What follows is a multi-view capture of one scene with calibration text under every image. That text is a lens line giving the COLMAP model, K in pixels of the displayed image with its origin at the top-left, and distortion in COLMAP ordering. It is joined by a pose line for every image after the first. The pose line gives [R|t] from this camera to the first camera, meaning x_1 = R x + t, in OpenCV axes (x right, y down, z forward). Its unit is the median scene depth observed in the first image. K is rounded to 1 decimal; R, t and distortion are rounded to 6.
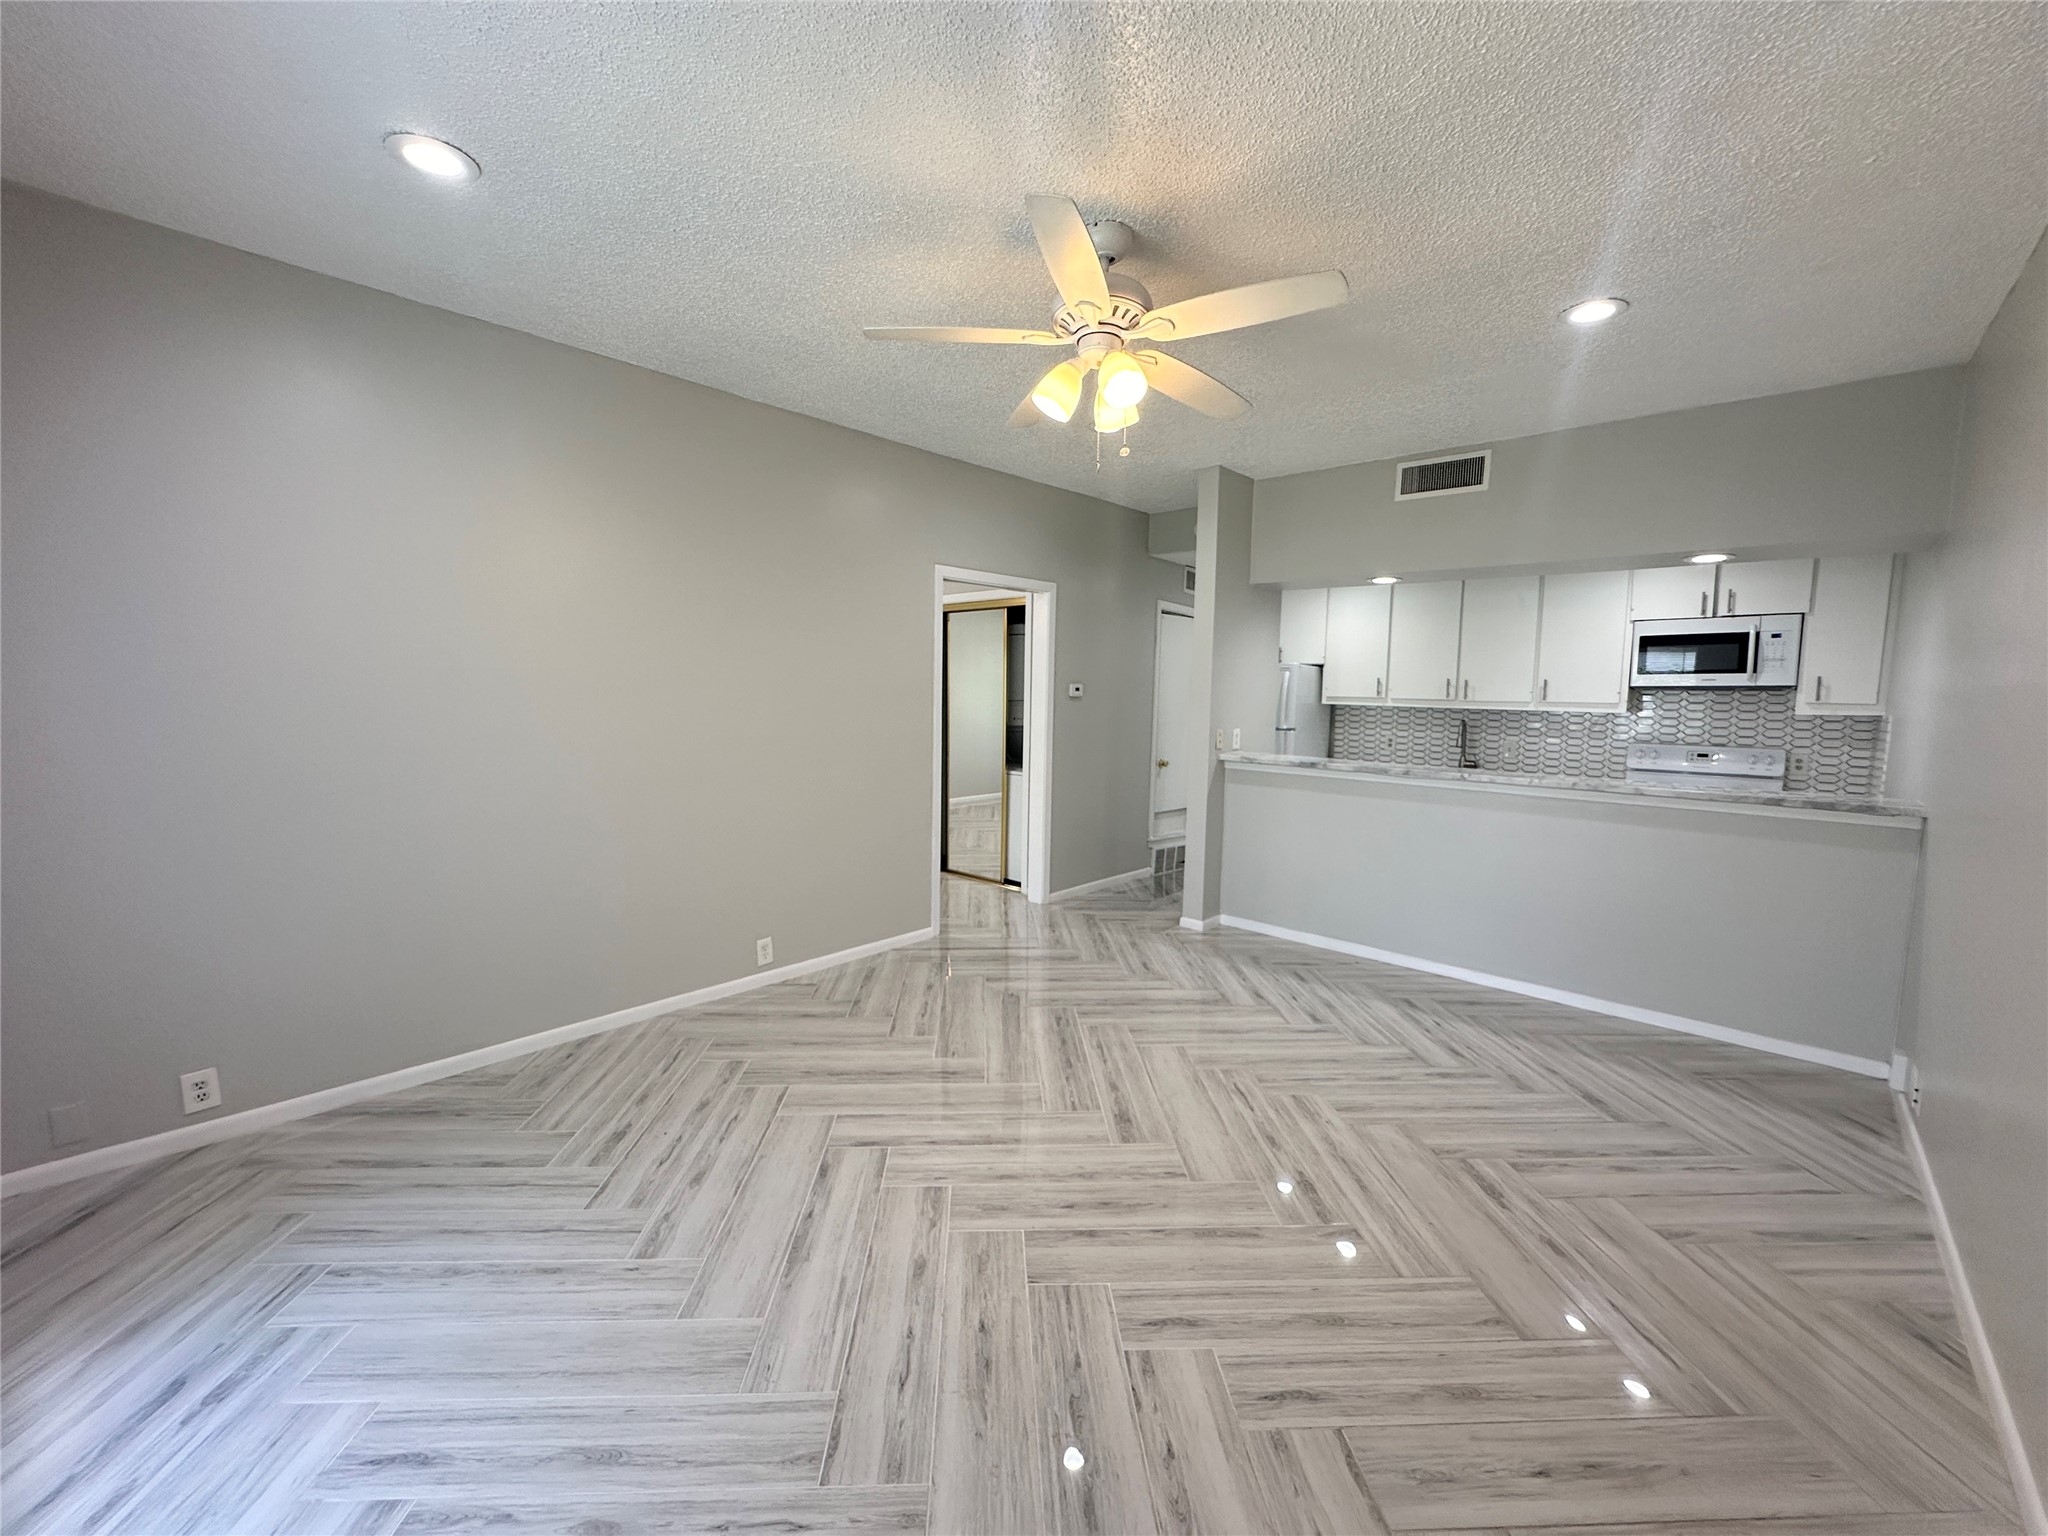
lens RADIAL K [[817.7, 0, 1019.8], [0, 817.7, 764.6], [0, 0, 1]] dist [-0.005377, 0.001783]
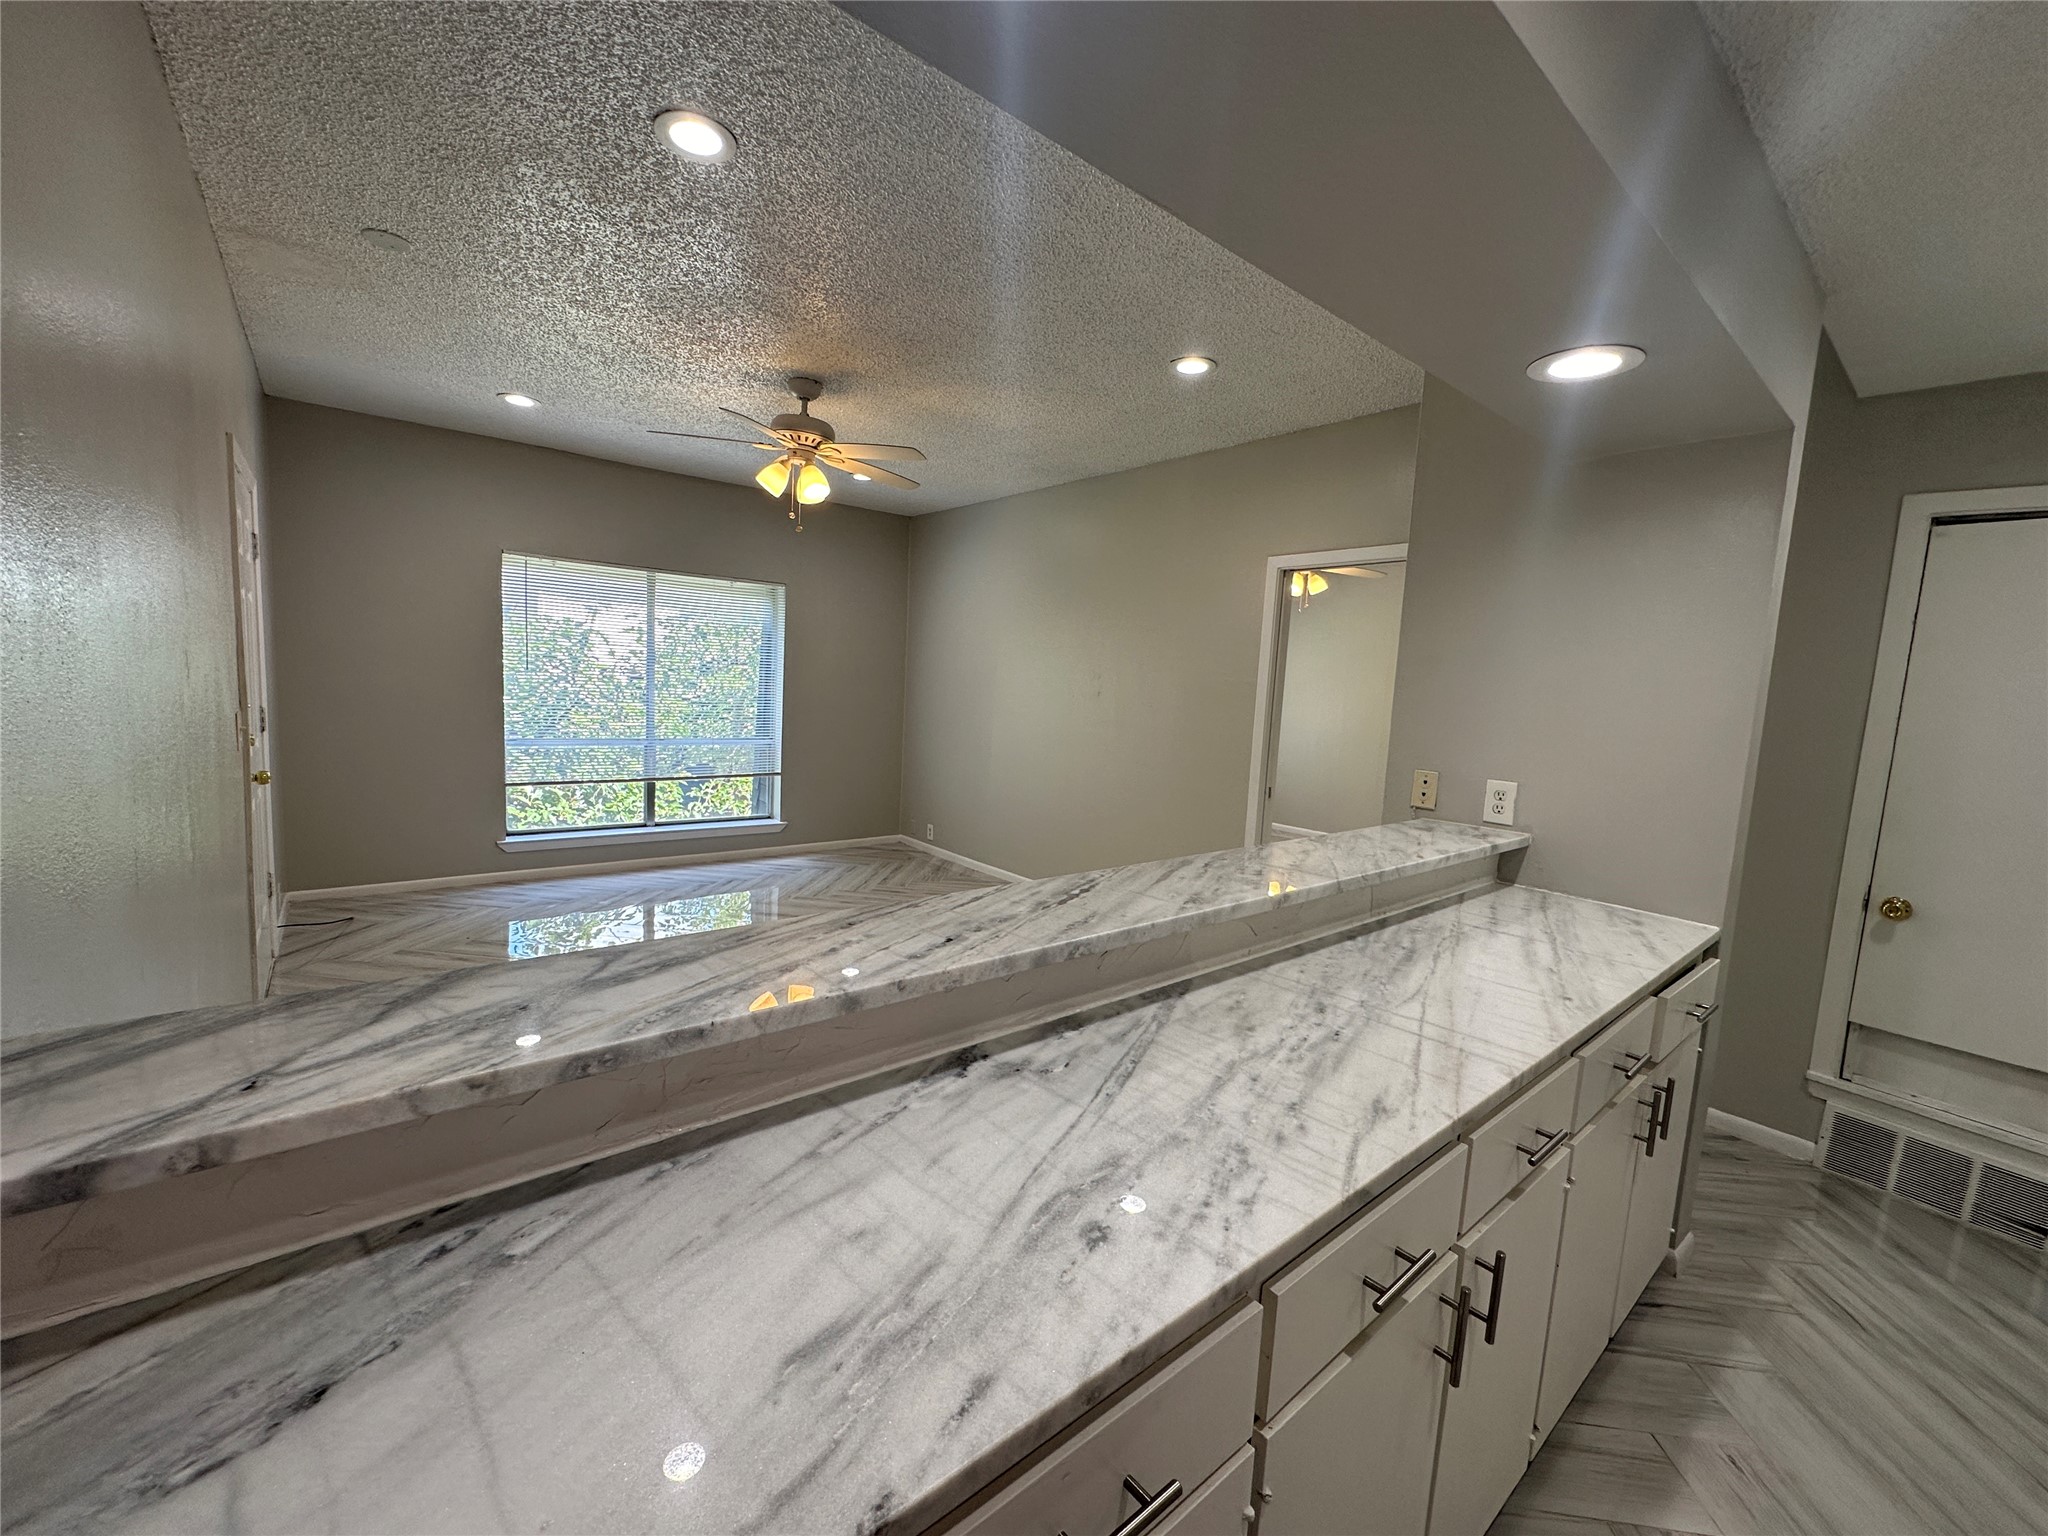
lens RADIAL K [[817.7, 0, 1020.0], [0, 817.7, 765.3], [0, 0, 1]] dist [-0.005377, 0.001783]
pose [[-0.138376, 0.079911, -0.987151, 1.026118], [-0.145180, 0.984335, 0.100034, -0.079492], [0.979681, 0.157157, -0.124606, 1.048813]]
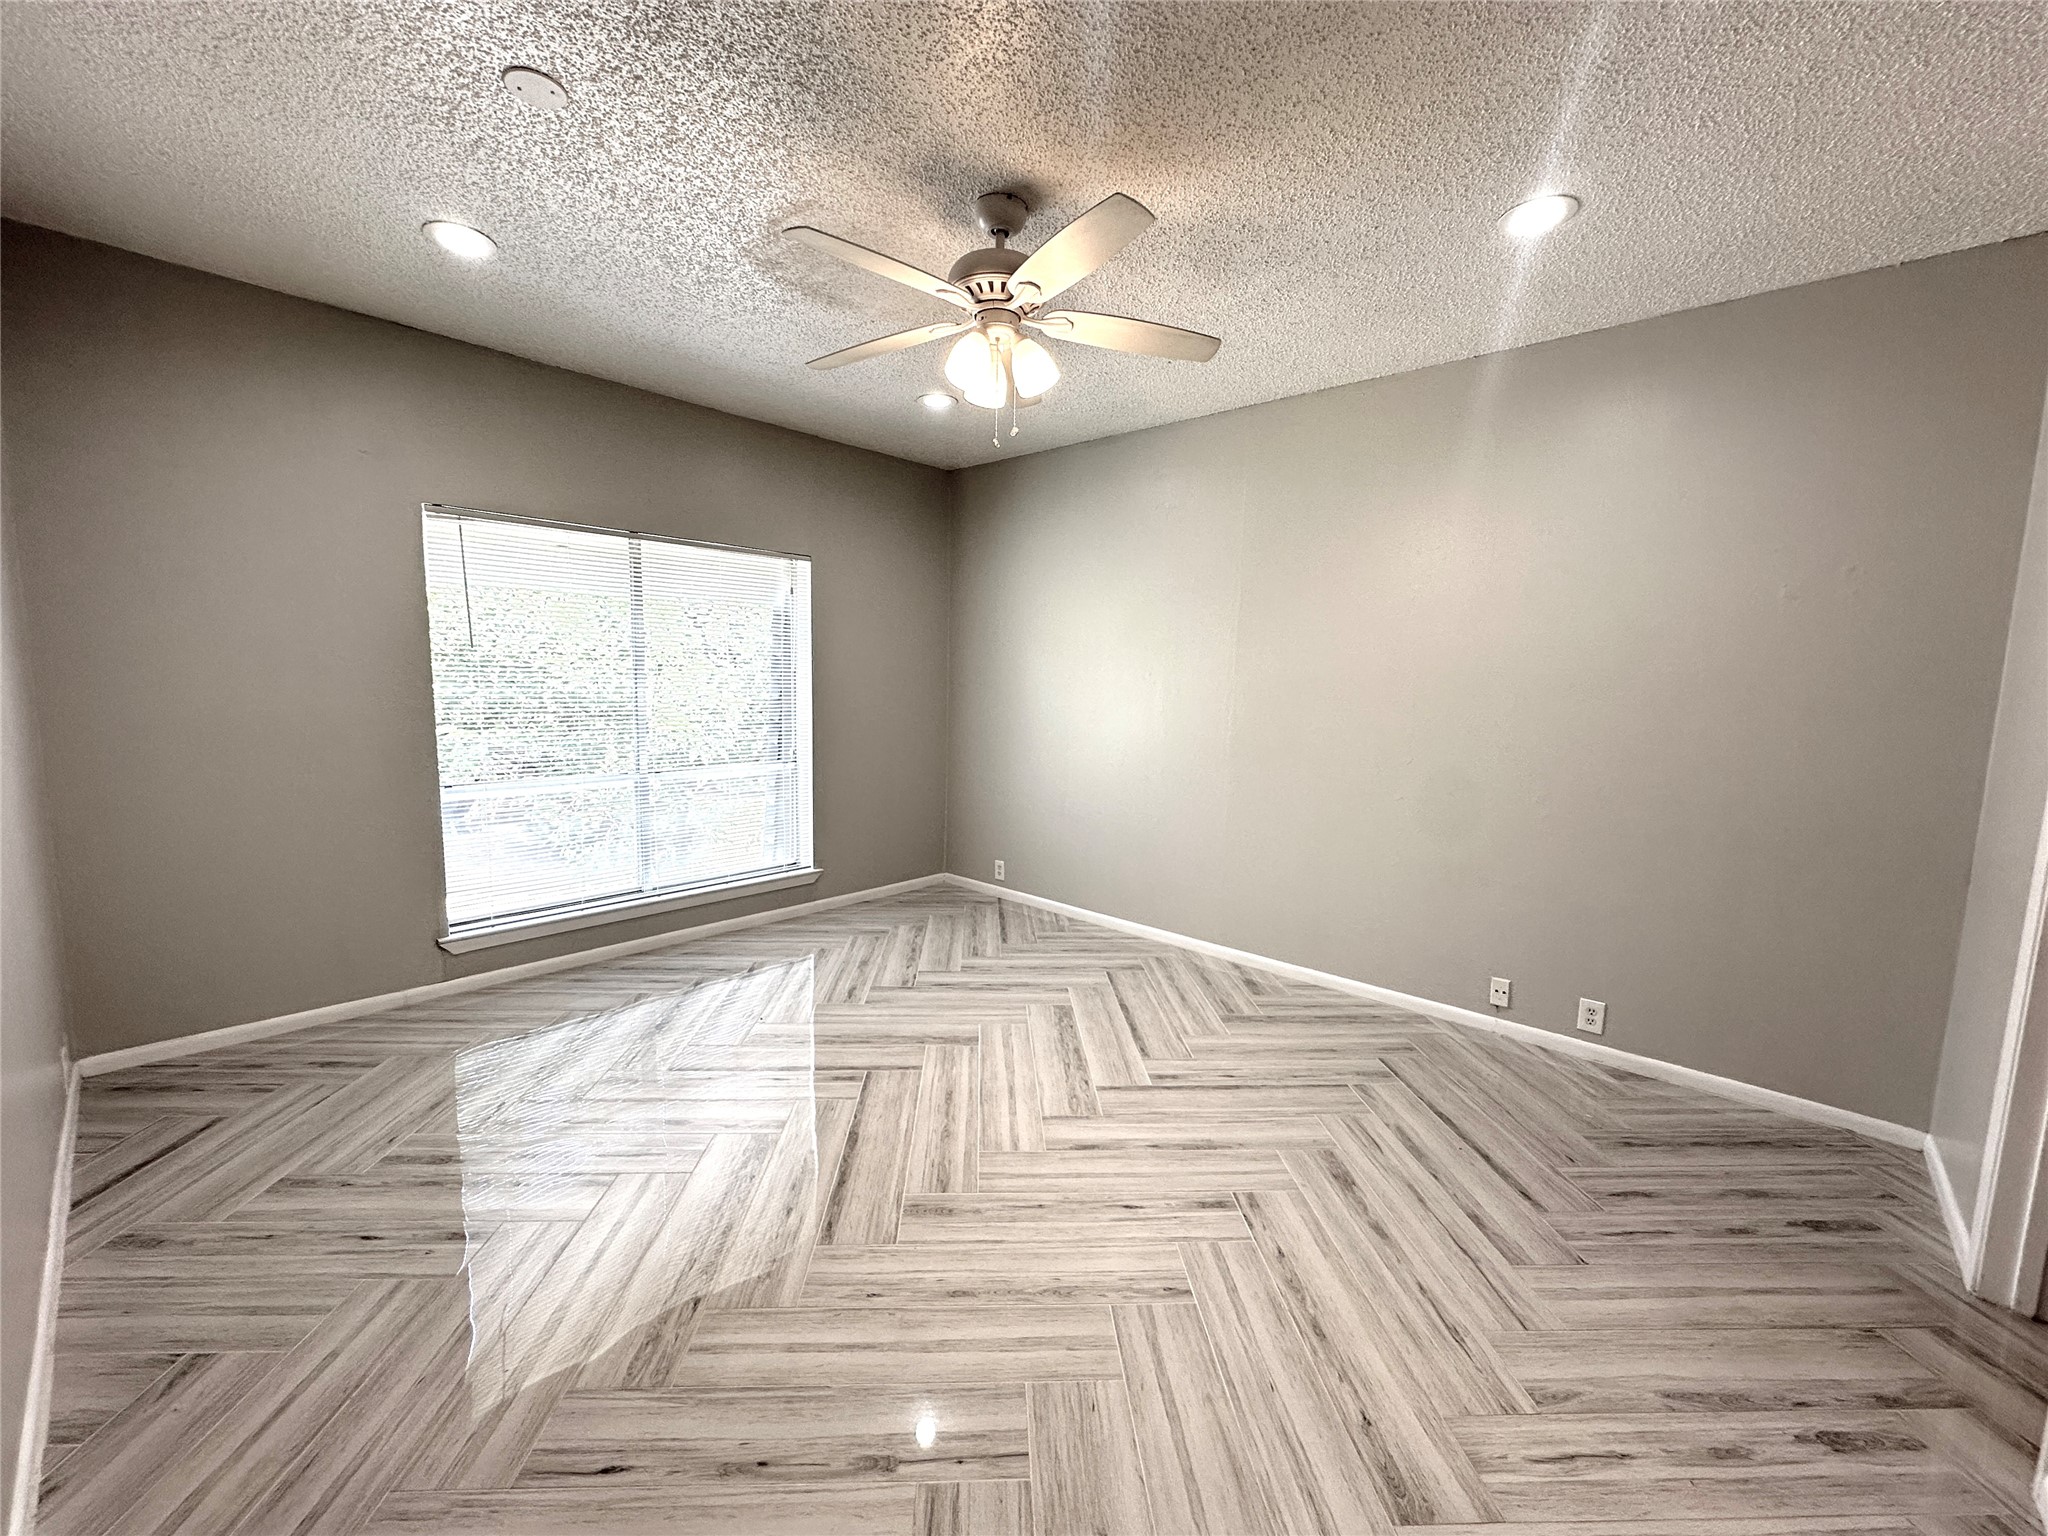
lens RADIAL K [[817.7, 0, 1020.0], [0, 817.7, 767.7], [0, 0, 1]] dist [-0.005377, 0.001783]
pose [[0.002575, 0.092965, -0.995666, 0.713775], [-0.125570, 0.987818, 0.091908, -0.049645], [0.992081, 0.124789, 0.014217, 0.707370]]
